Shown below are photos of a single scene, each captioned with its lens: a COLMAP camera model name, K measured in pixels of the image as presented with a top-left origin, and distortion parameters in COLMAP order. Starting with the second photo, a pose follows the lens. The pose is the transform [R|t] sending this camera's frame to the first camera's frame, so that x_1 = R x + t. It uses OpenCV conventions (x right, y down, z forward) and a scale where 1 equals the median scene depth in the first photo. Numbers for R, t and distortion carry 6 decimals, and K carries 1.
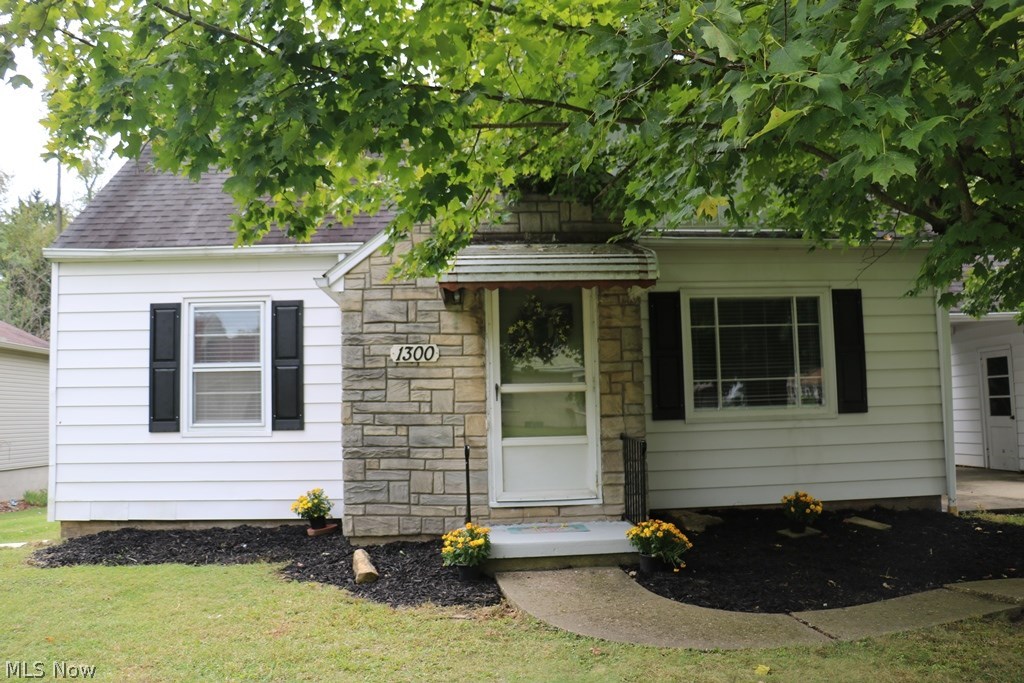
lens RADIAL K [[835.4, 0, 512.0], [0, 835.4, 341.5], [0, 0, 1]] dist [-0.182960, 0.158928]
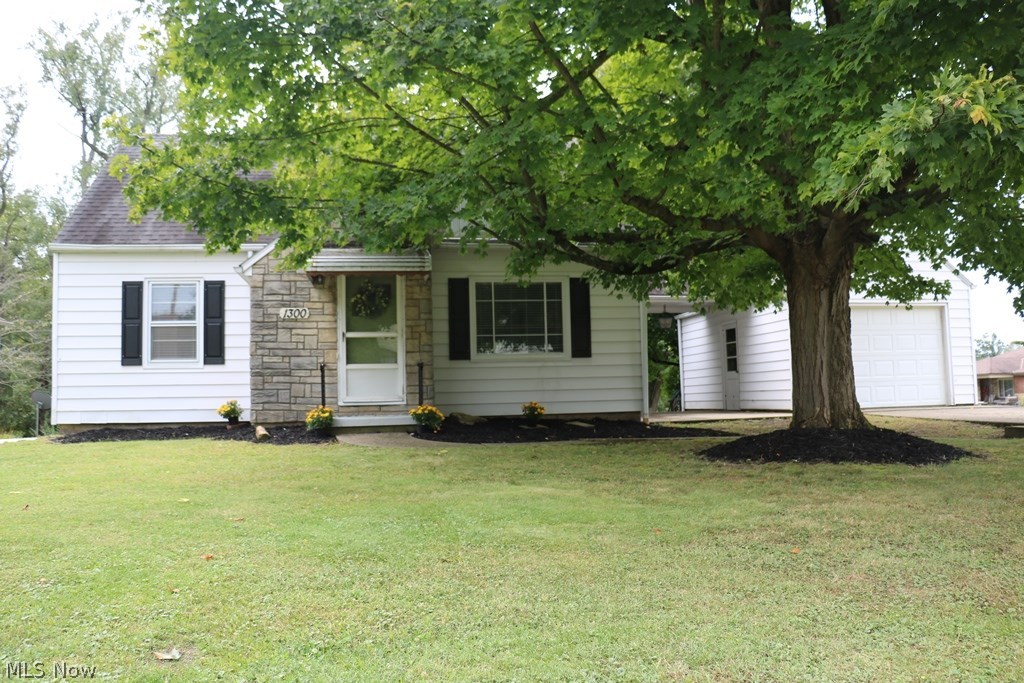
lens RADIAL K [[835.4, 0, 512.0], [0, 835.4, 341.5], [0, 0, 1]] dist [-0.182960, 0.158928]
pose [[0.993808, 0.008862, 0.110761, 0.131687], [-0.010879, 0.999786, 0.017619, 0.036470], [-0.110581, -0.018715, 0.993691, -0.681005]]
